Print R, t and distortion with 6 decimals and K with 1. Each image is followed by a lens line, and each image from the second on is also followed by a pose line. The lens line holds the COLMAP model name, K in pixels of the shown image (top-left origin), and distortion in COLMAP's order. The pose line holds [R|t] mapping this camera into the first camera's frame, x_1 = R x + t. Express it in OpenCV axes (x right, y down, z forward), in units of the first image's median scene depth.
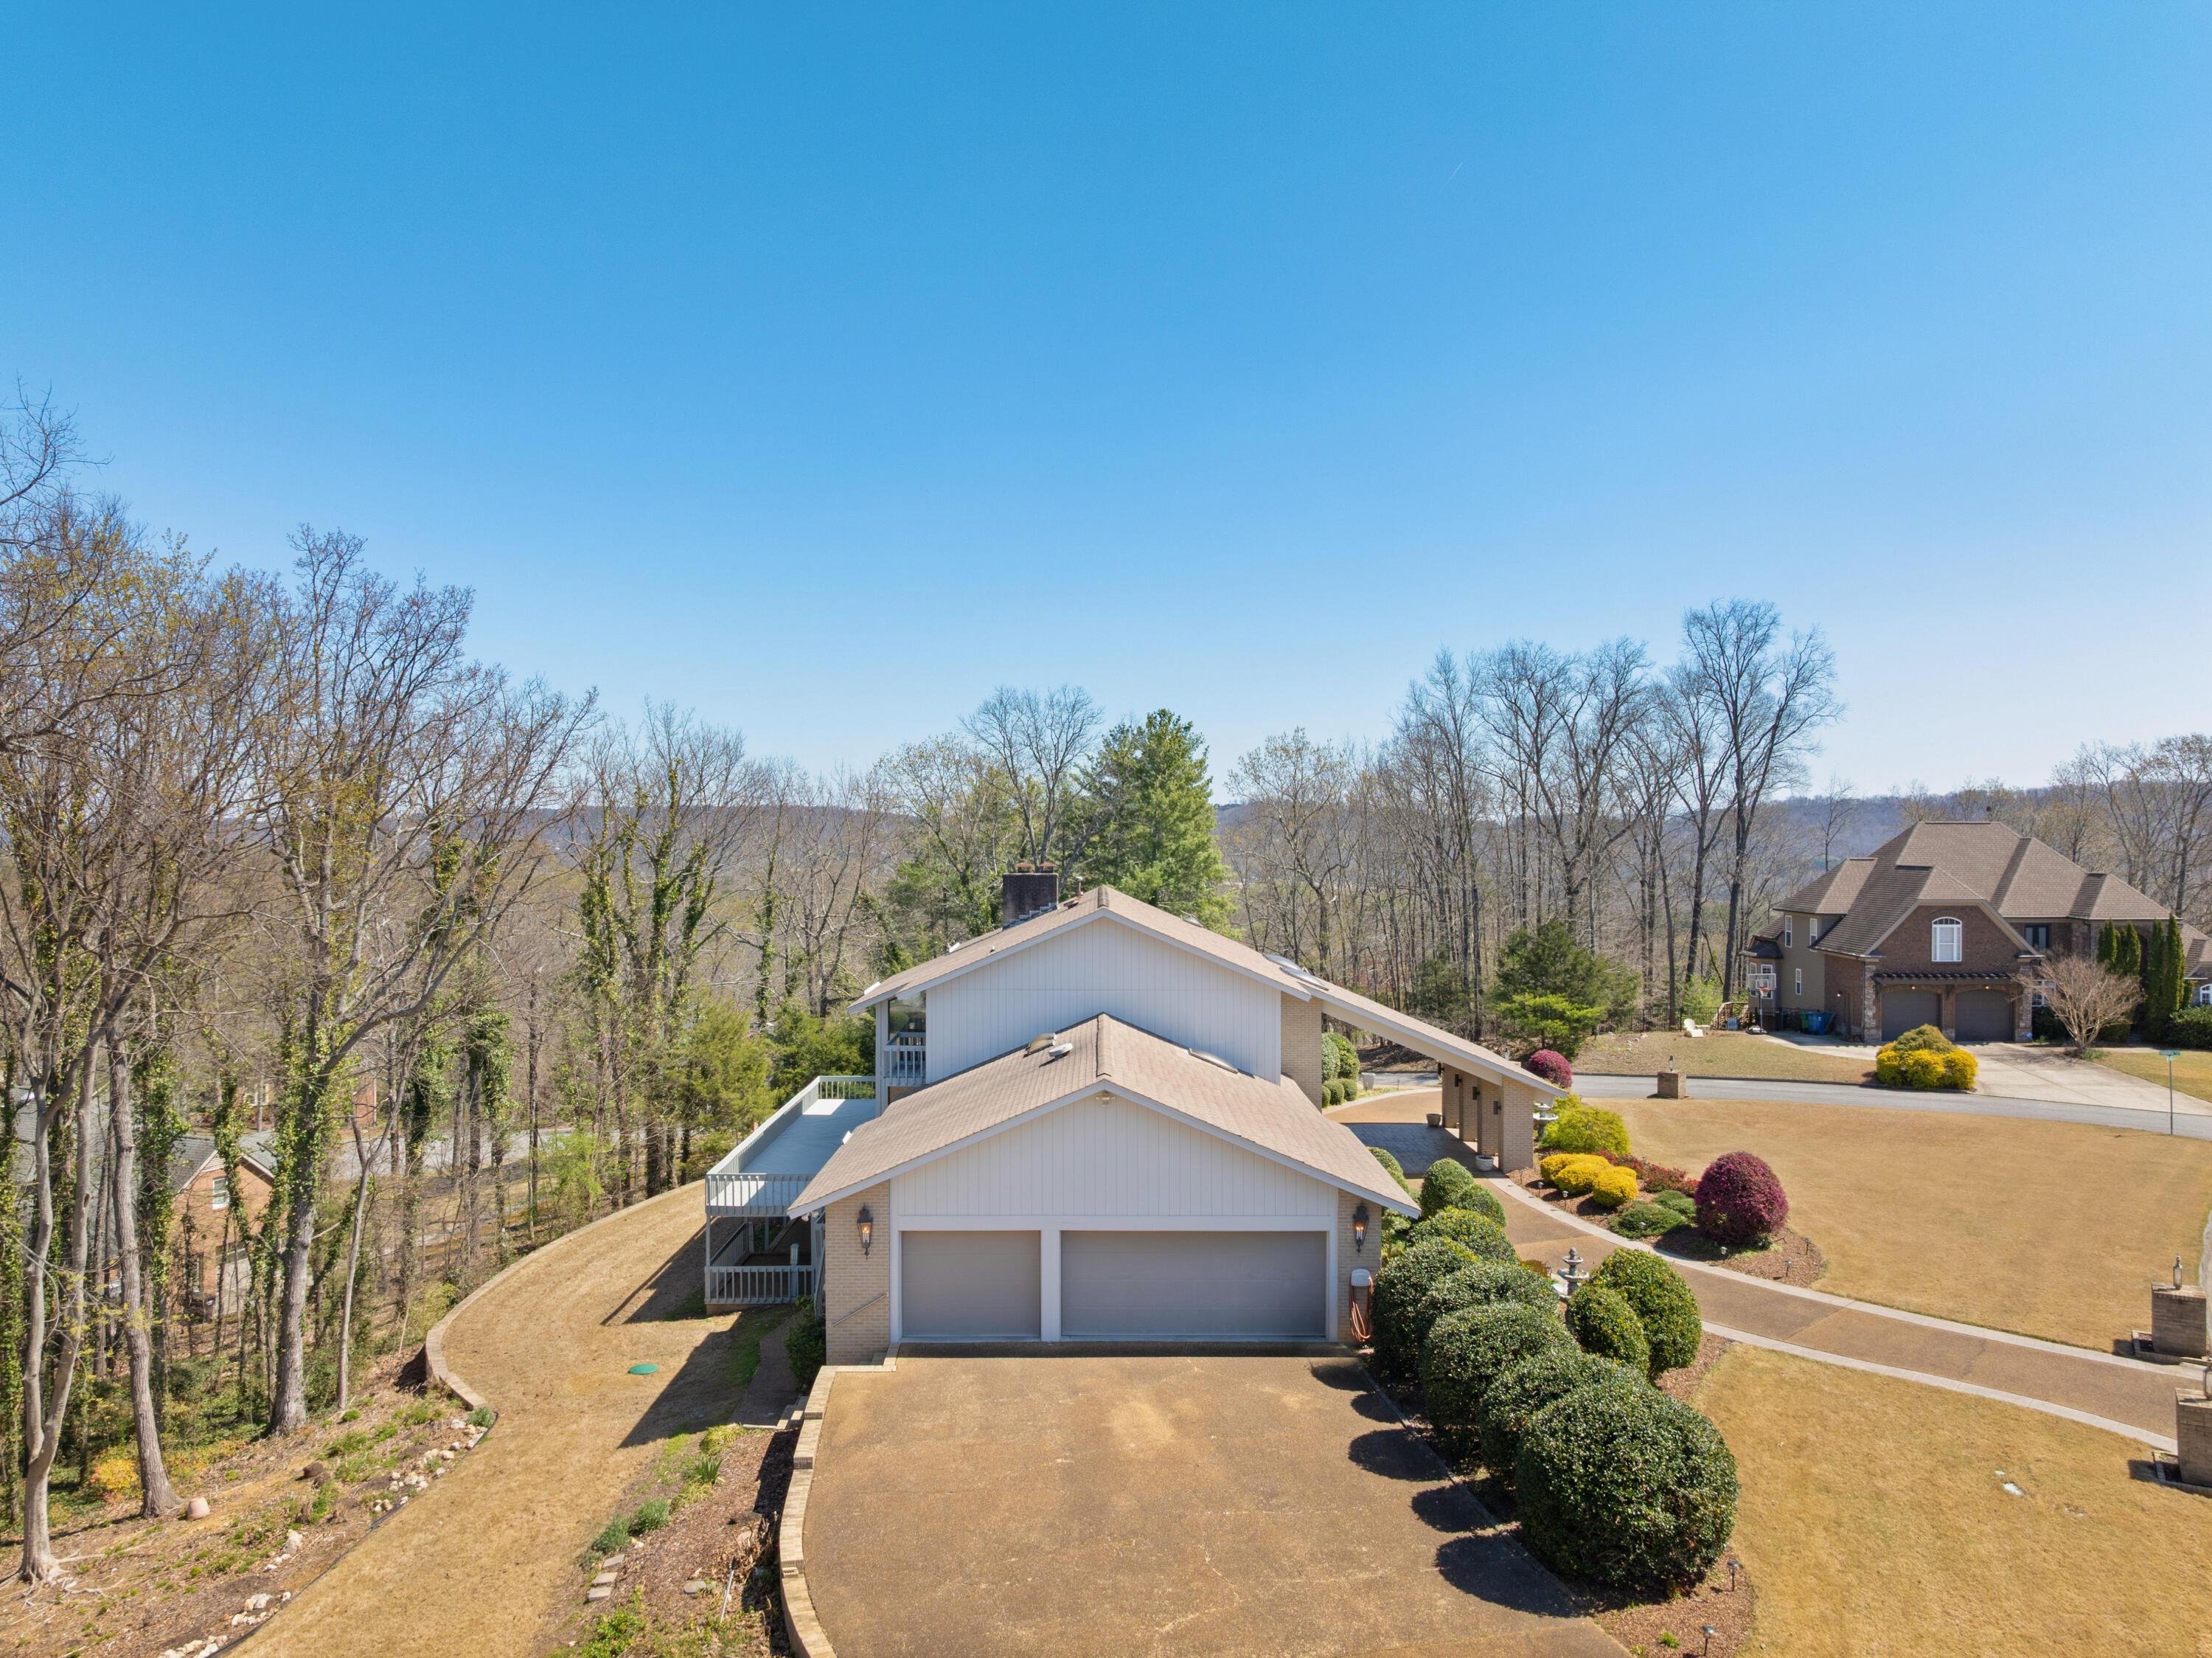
lens RADIAL K [[1583.6, 0, 1114.4], [0, 1583.6, 827.7], [0, 0, 1]] dist [-0.048660, 0.018889]
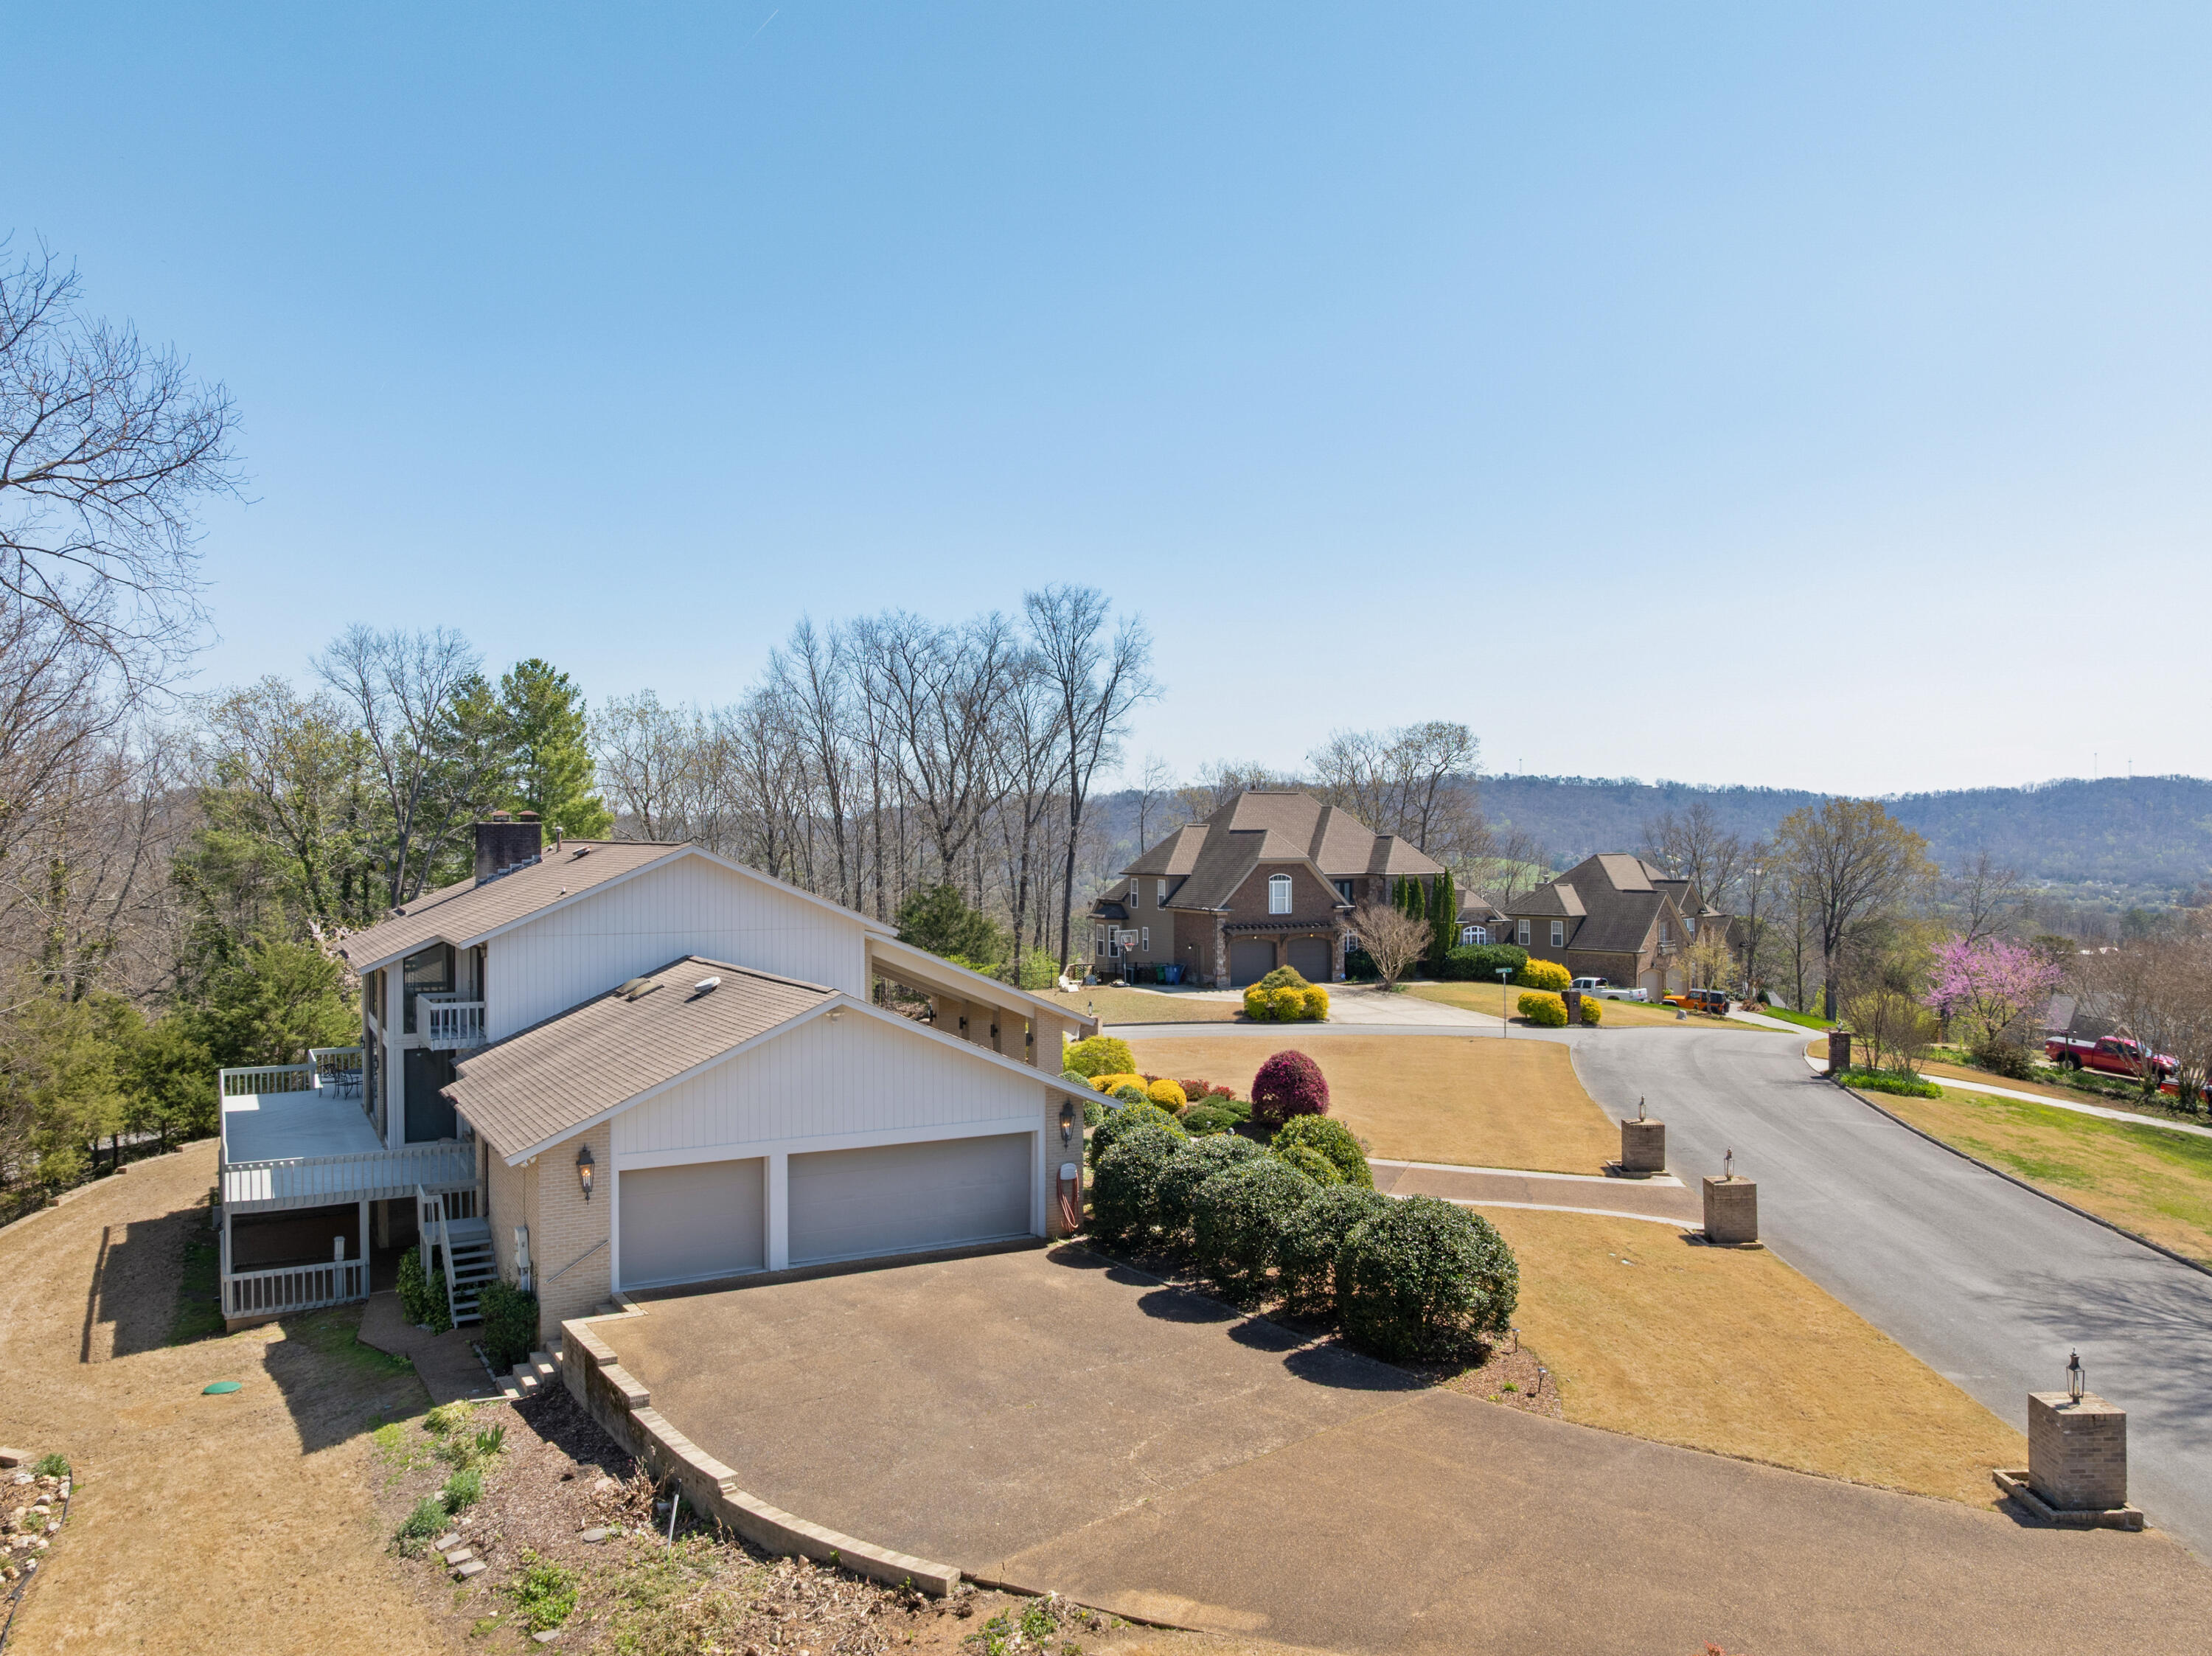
lens RADIAL K [[1665.4, 0, 1118.0], [0, 1665.4, 829.5], [0, 0, 1]] dist [-0.031327, -0.003399]
pose [[0.879298, -0.002881, 0.476264, -0.258849], [0.002087, 0.999995, 0.002197, 0.041090], [-0.476268, -0.000937, 0.879300, 0.004940]]
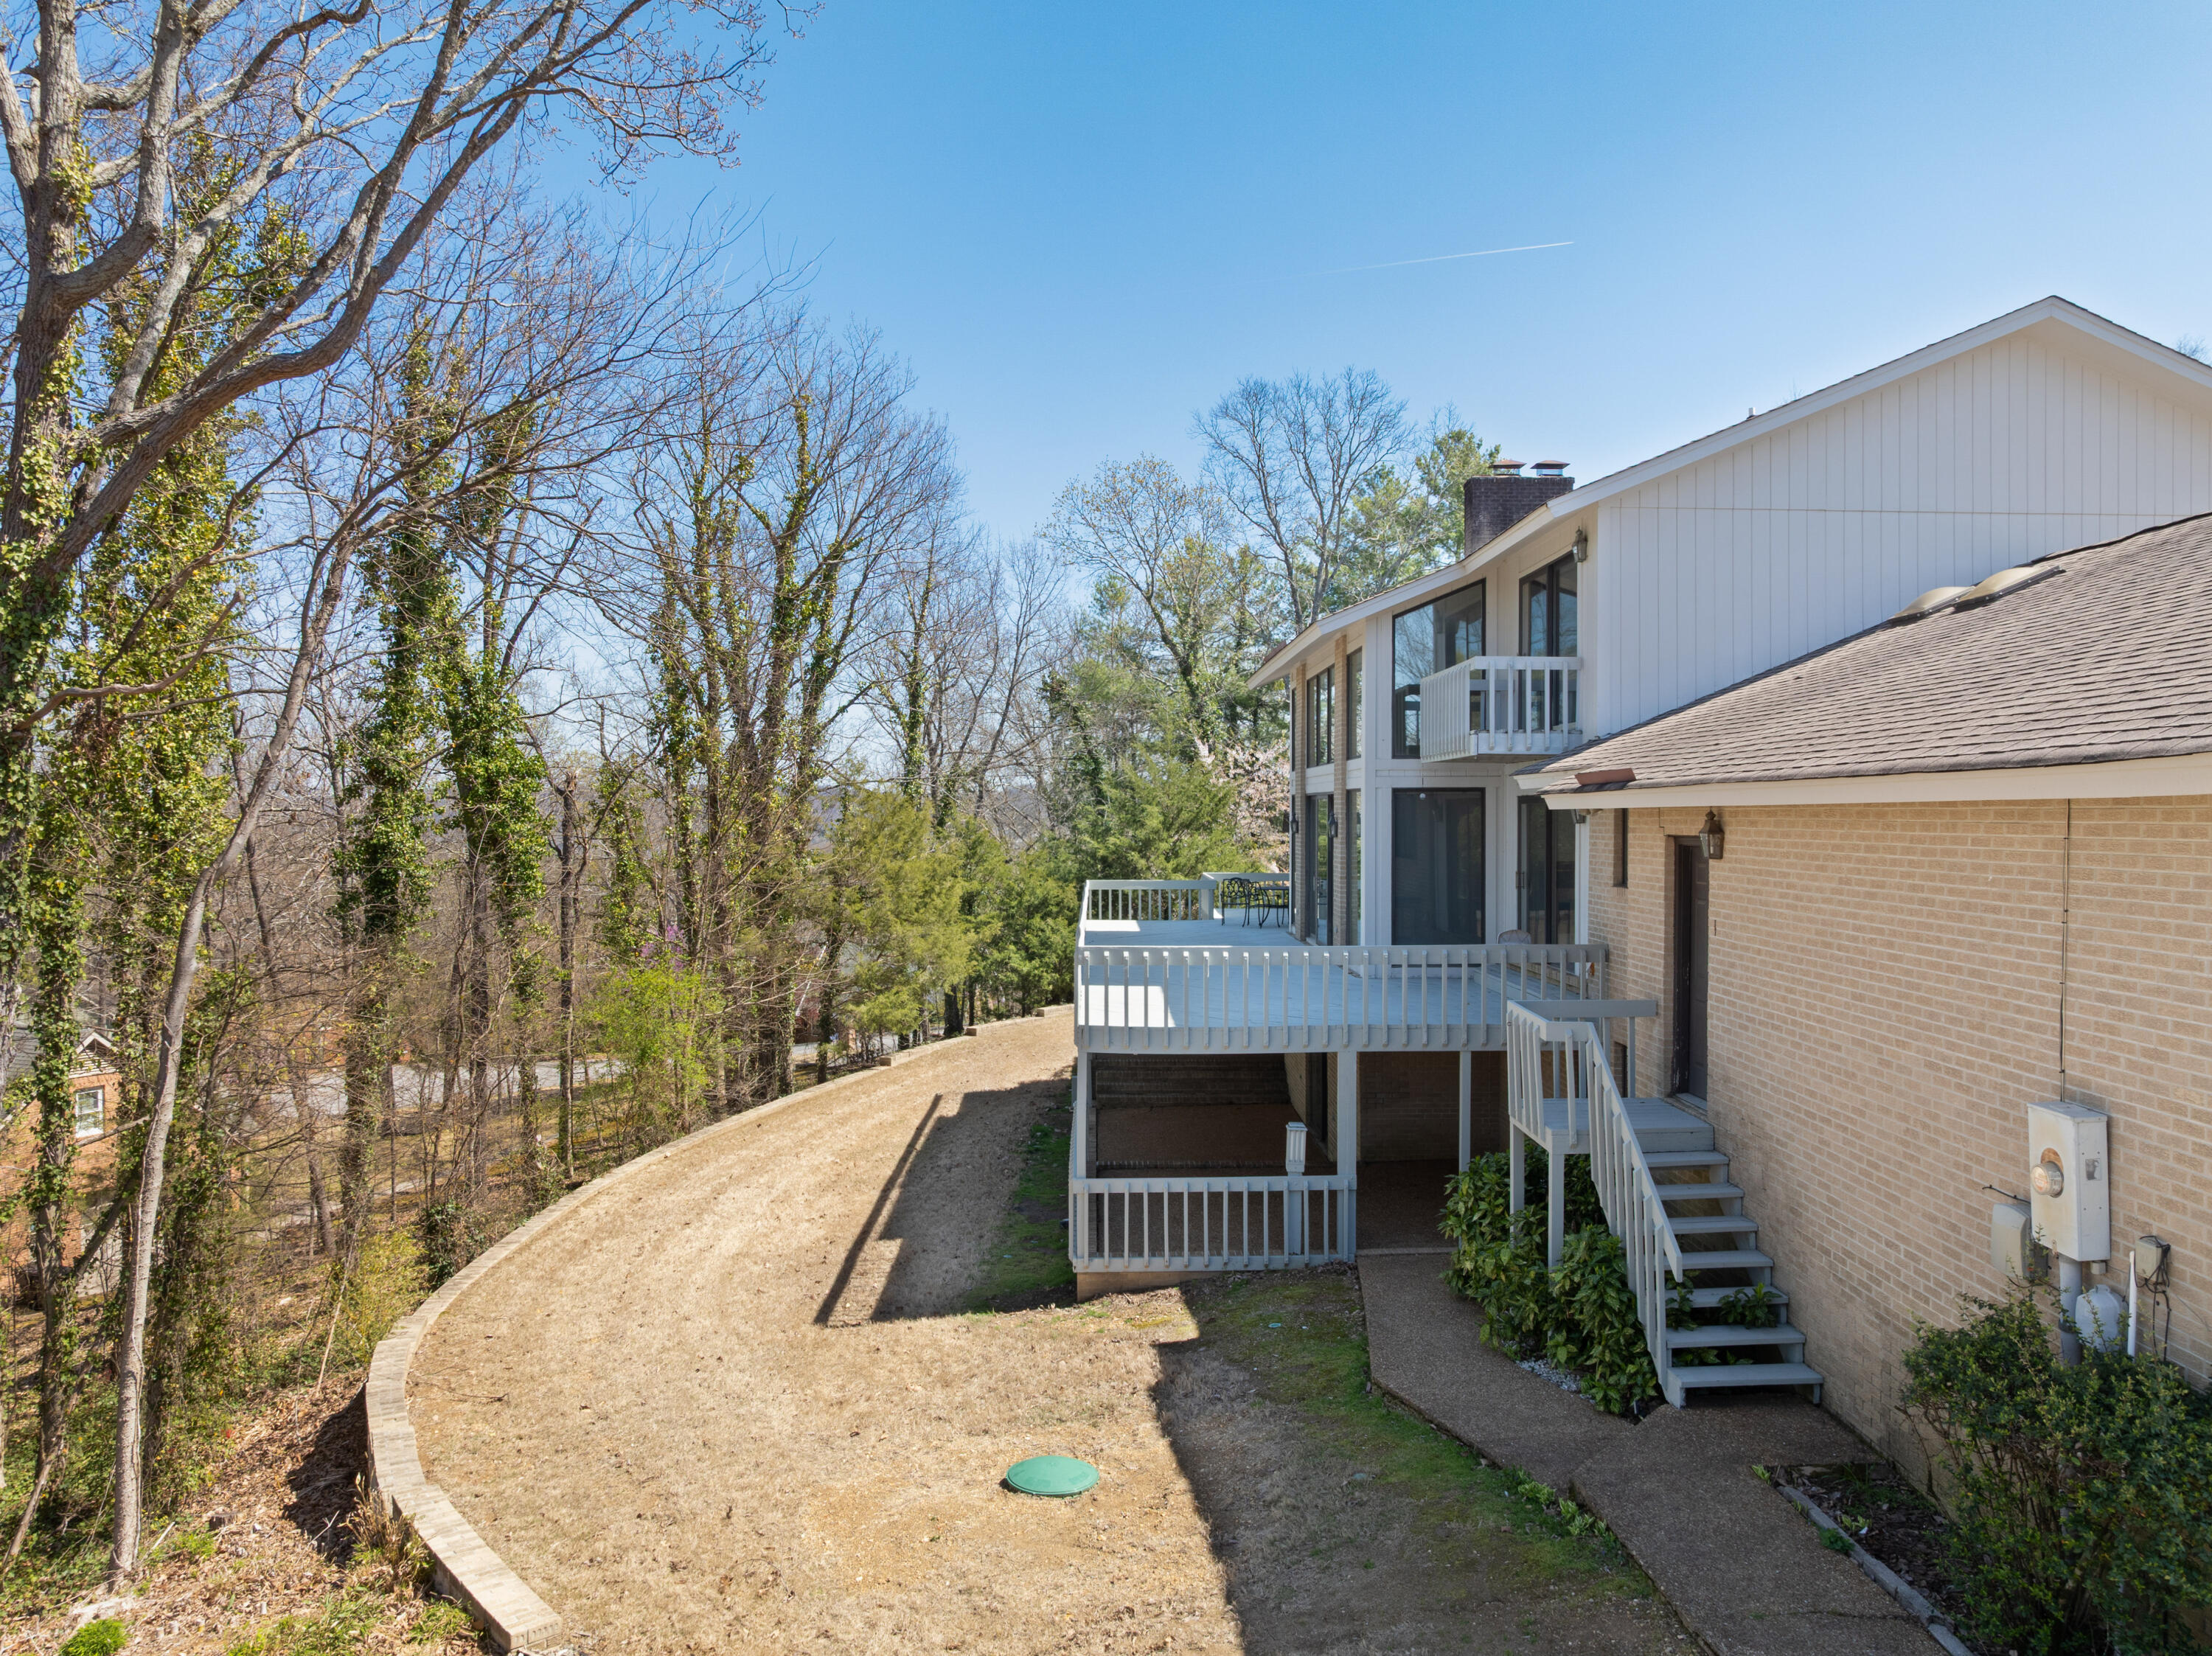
lens RADIAL K [[1583.4, 0, 1103.6], [0, 1583.4, 837.2], [0, 0, 1]] dist [-0.048660, 0.018889]
pose [[0.999998, 0.000707, -0.001980, -0.252470], [-0.000675, 0.999867, 0.016280, 0.186174], [0.001991, -0.016278, 0.999866, 0.602323]]
